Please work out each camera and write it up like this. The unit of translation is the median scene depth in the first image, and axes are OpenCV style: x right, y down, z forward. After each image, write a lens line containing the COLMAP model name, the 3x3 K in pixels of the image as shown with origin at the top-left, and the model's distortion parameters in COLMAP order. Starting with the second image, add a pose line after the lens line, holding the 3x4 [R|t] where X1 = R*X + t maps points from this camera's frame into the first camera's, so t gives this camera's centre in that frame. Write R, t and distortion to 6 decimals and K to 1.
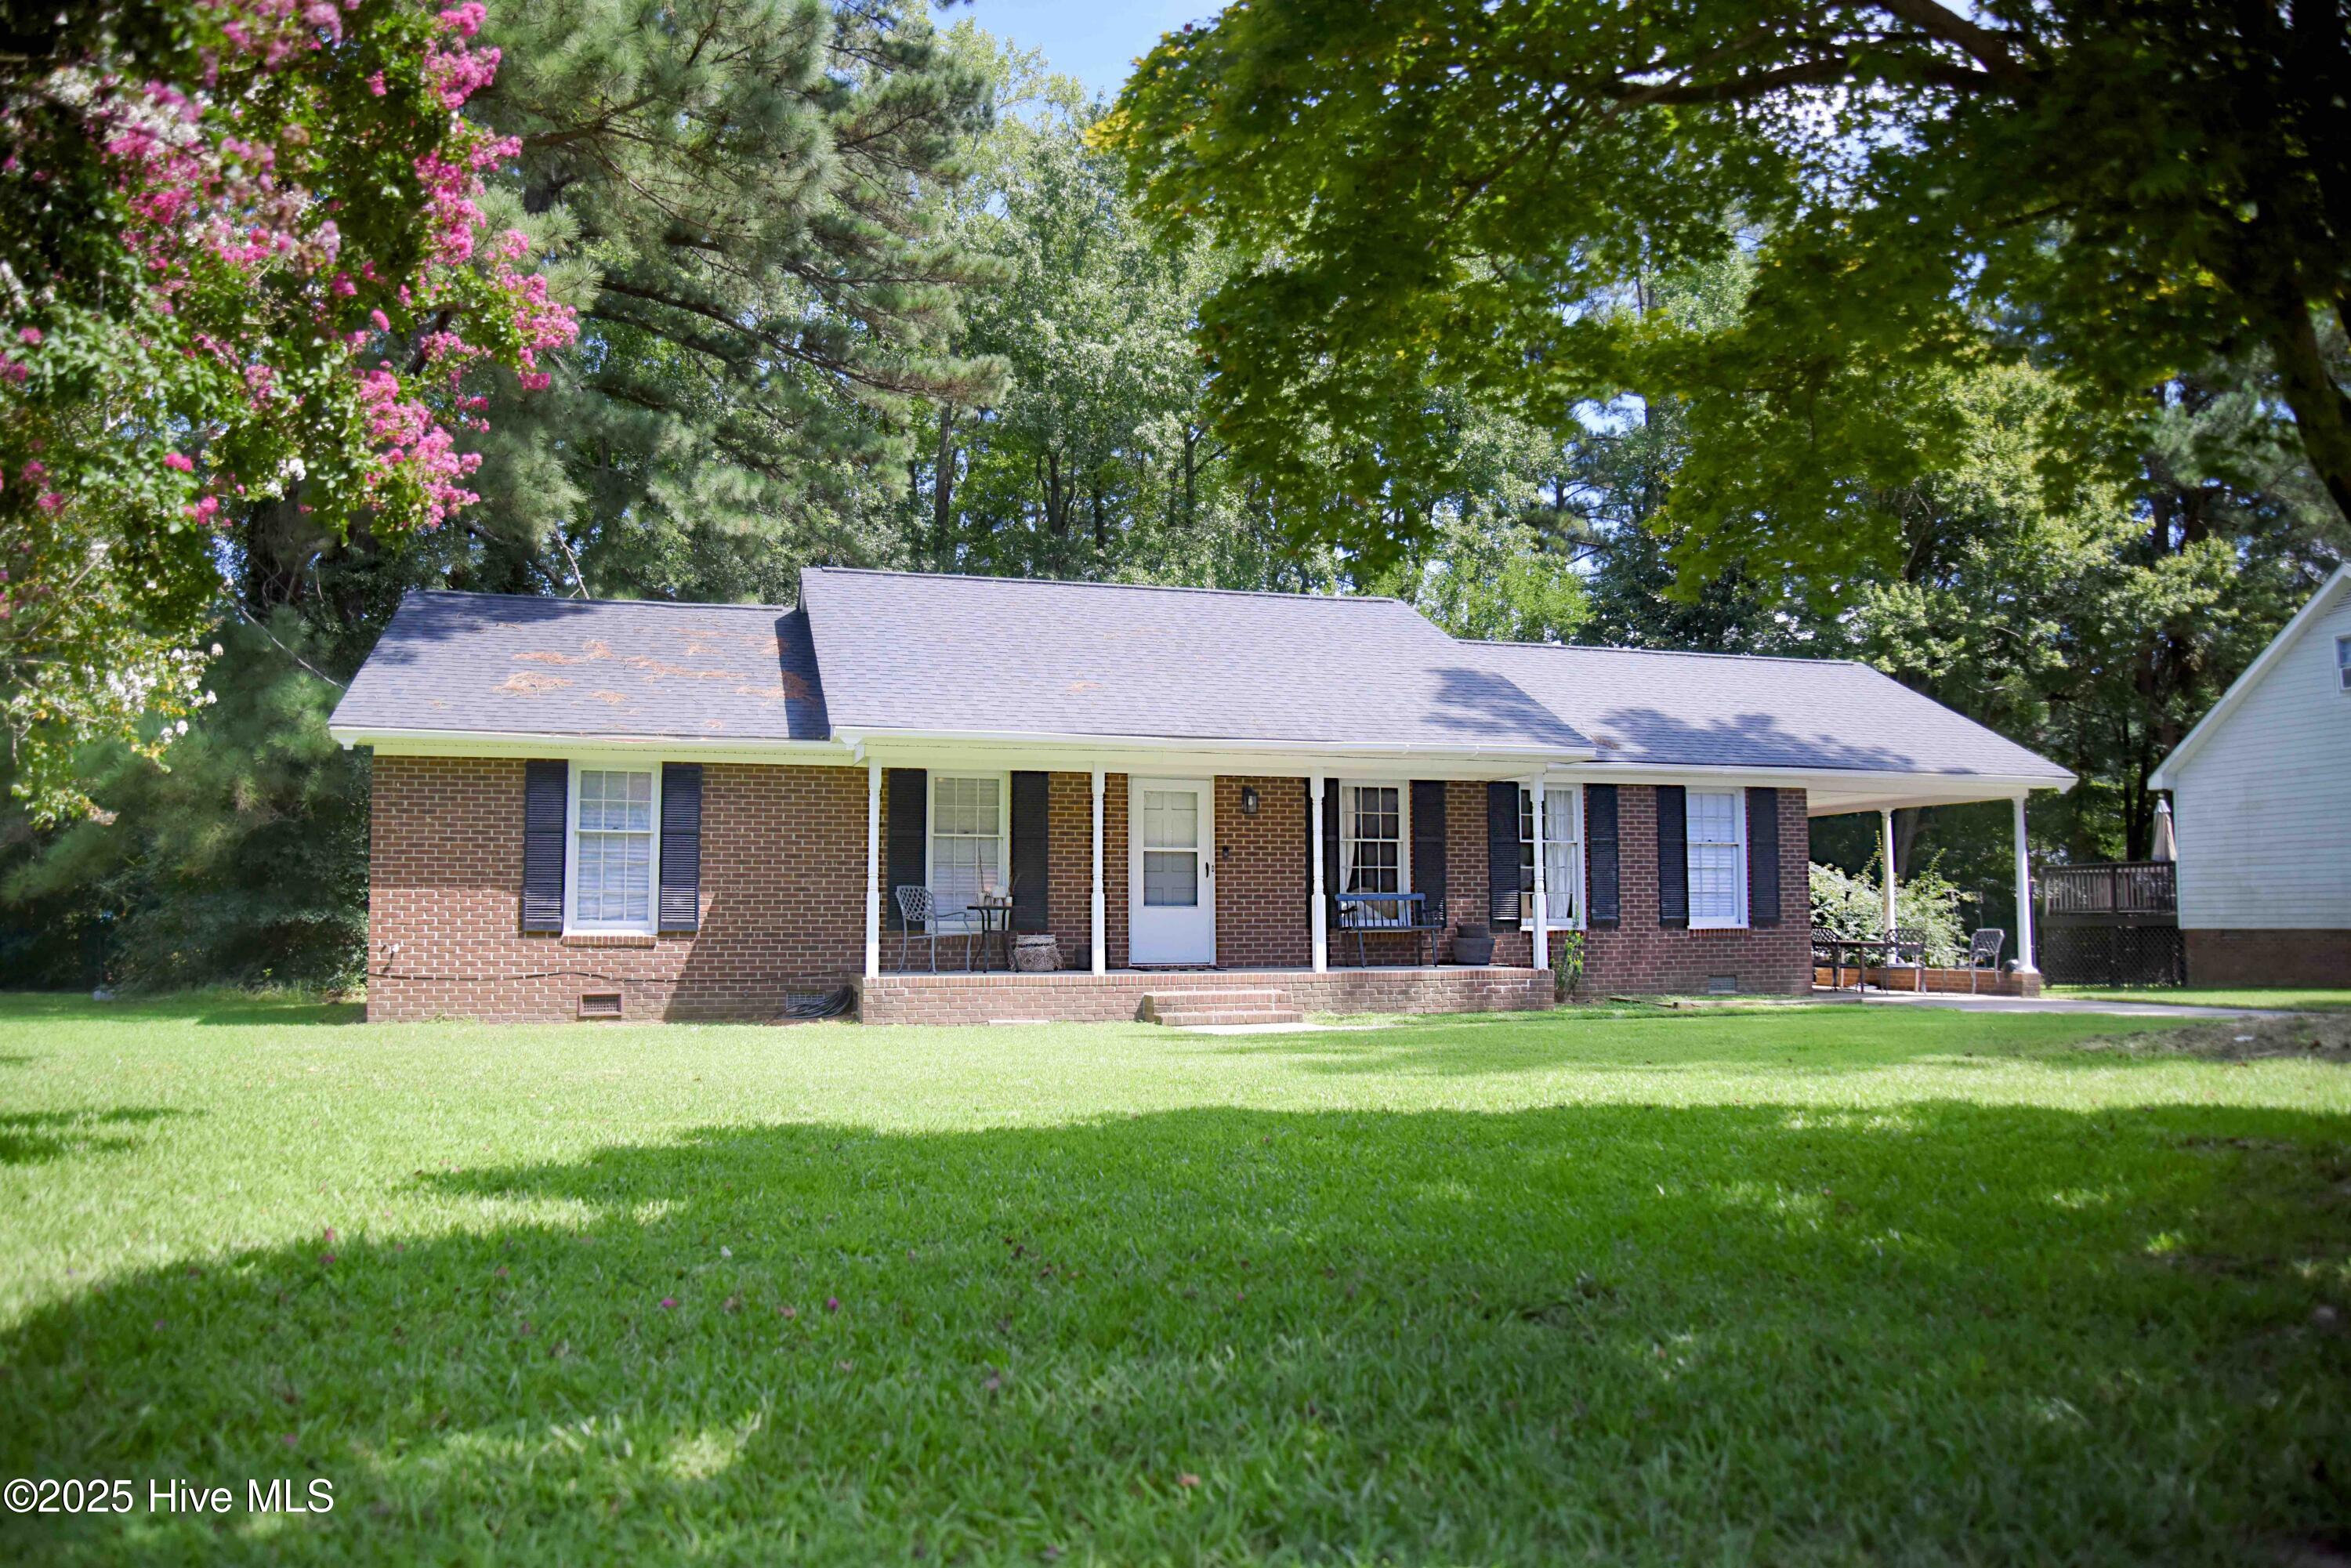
lens RADIAL K [[1658.2, 0, 1167.9], [0, 1658.2, 806.0], [0, 0, 1]] dist [-0.060095, 0.004802]
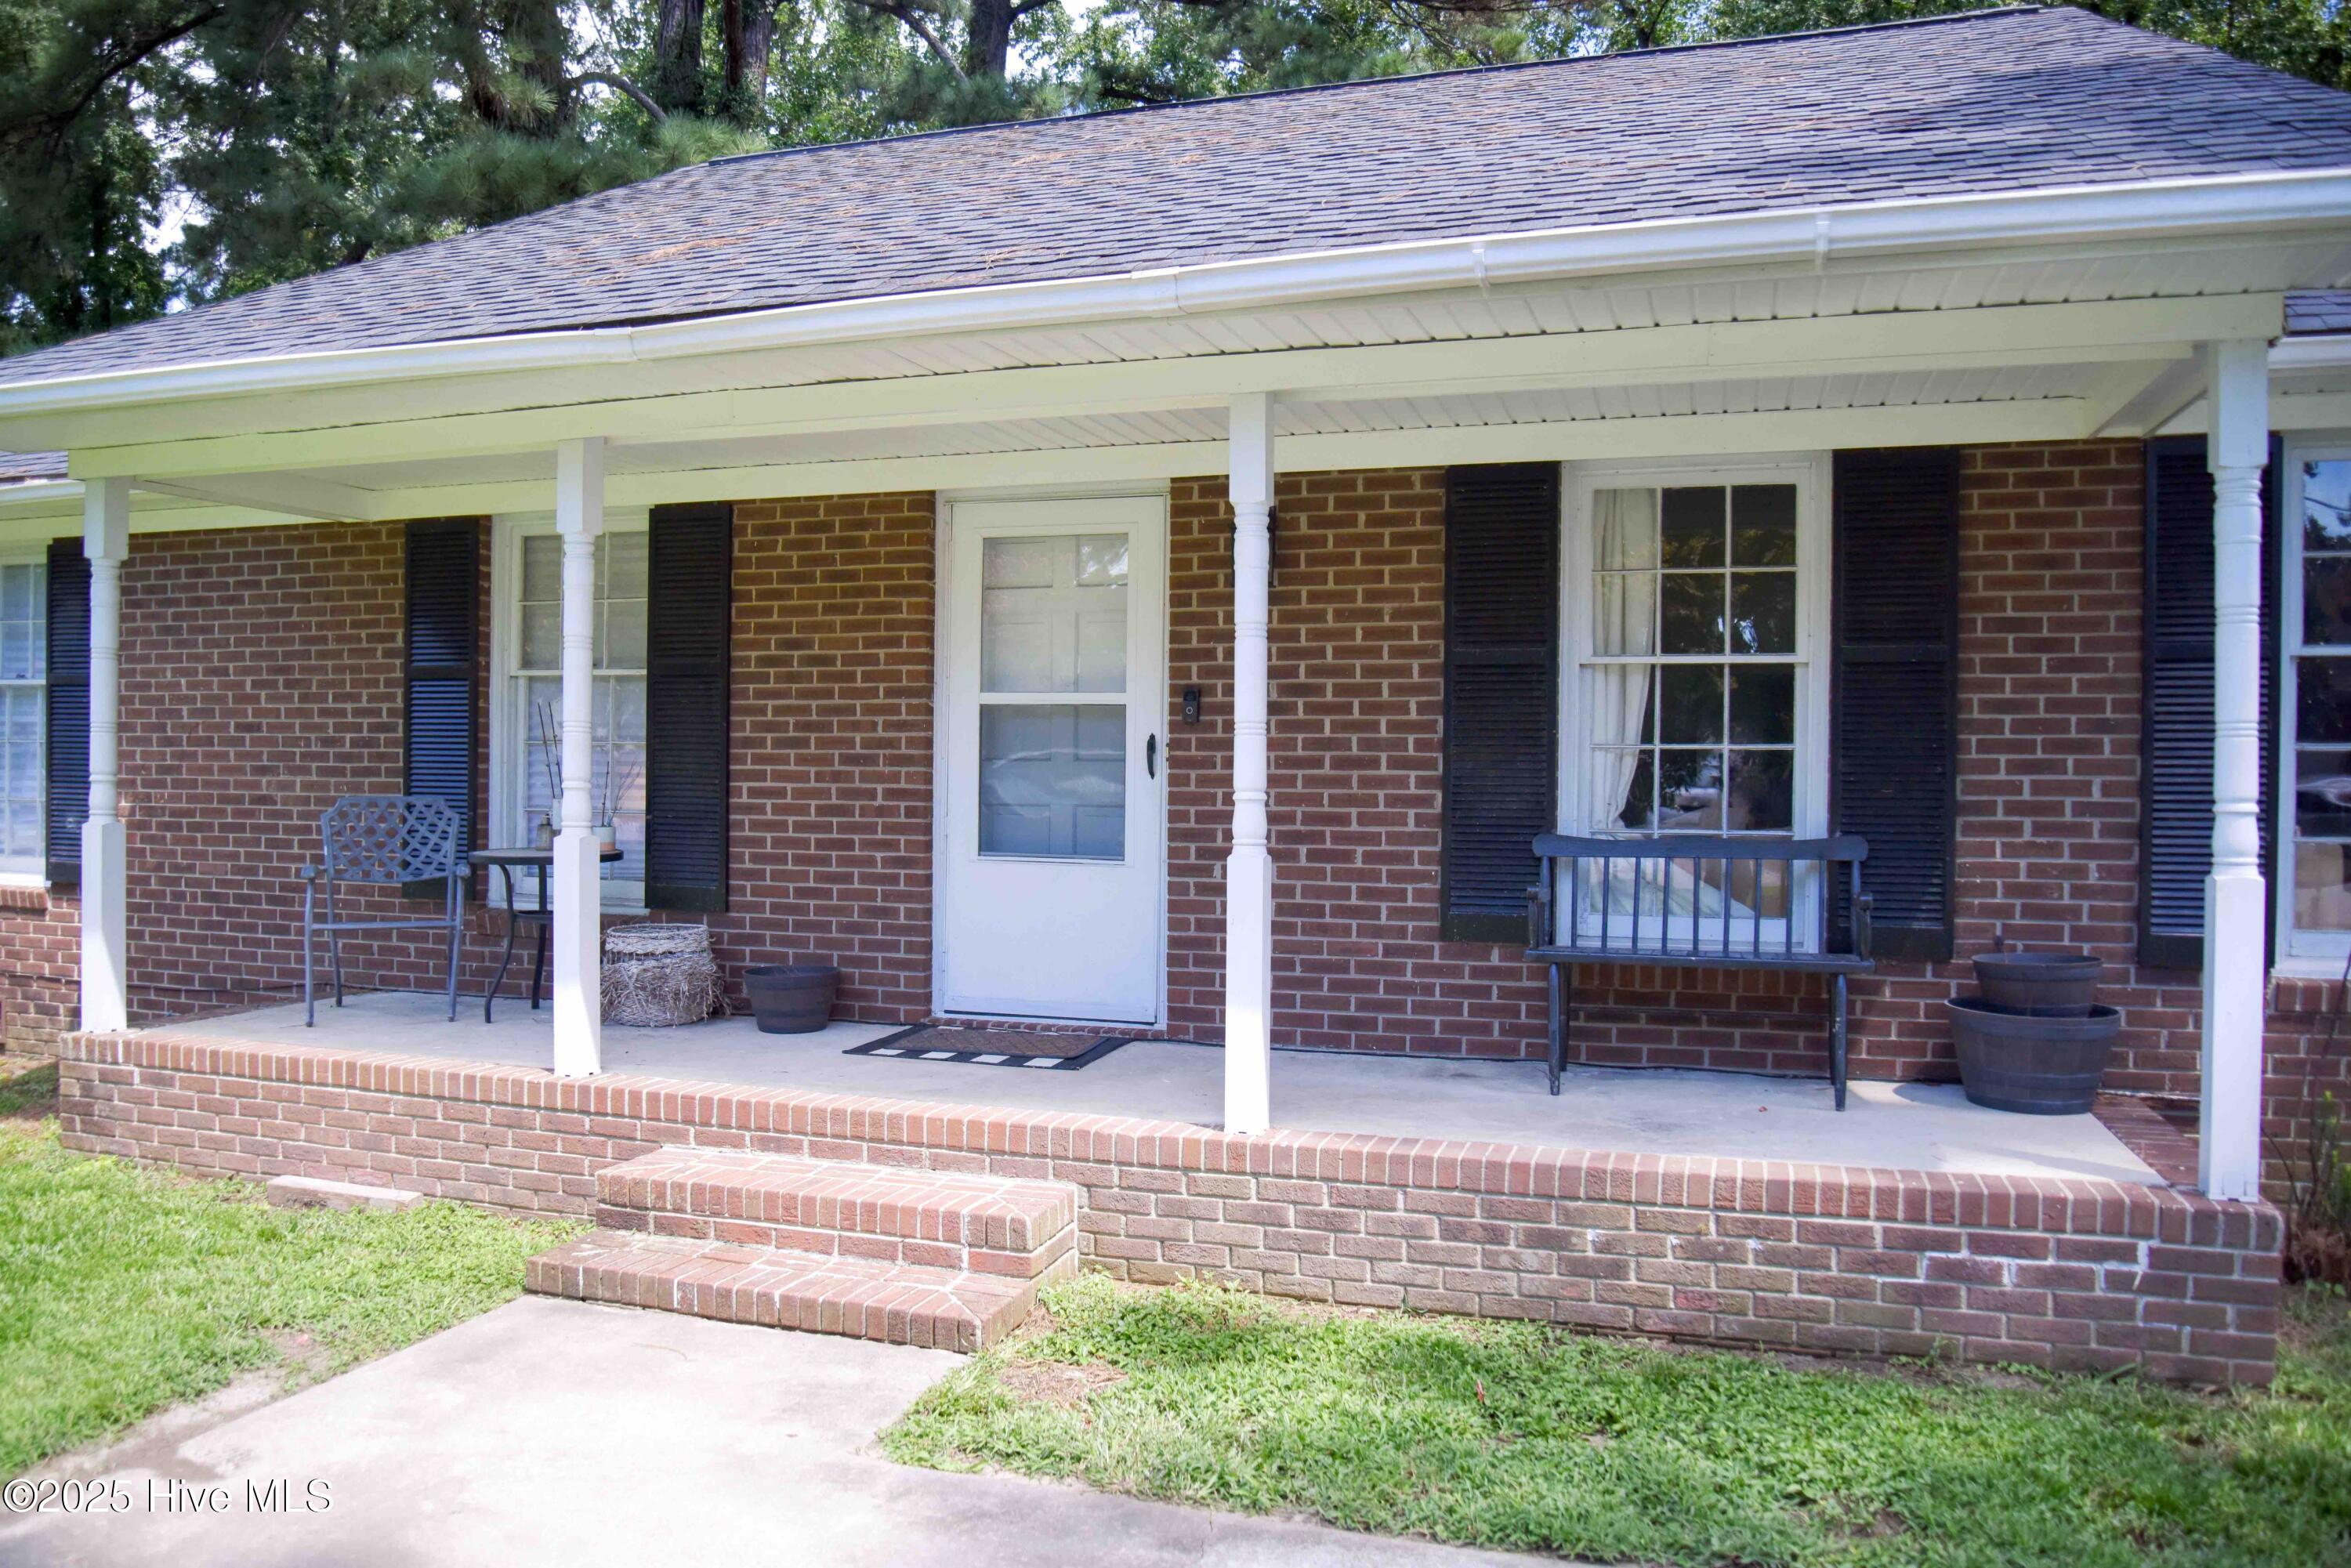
lens RADIAL K [[1686.9, 0, 1175.5], [0, 1686.9, 784.0], [0, 0, 1]] dist [-0.068960, 0.002816]
pose [[0.826887, 0.014813, -0.562173, 0.228169], [0.028661, 0.997244, 0.068434, 0.020689], [0.561638, -0.072700, 0.824183, 0.721553]]
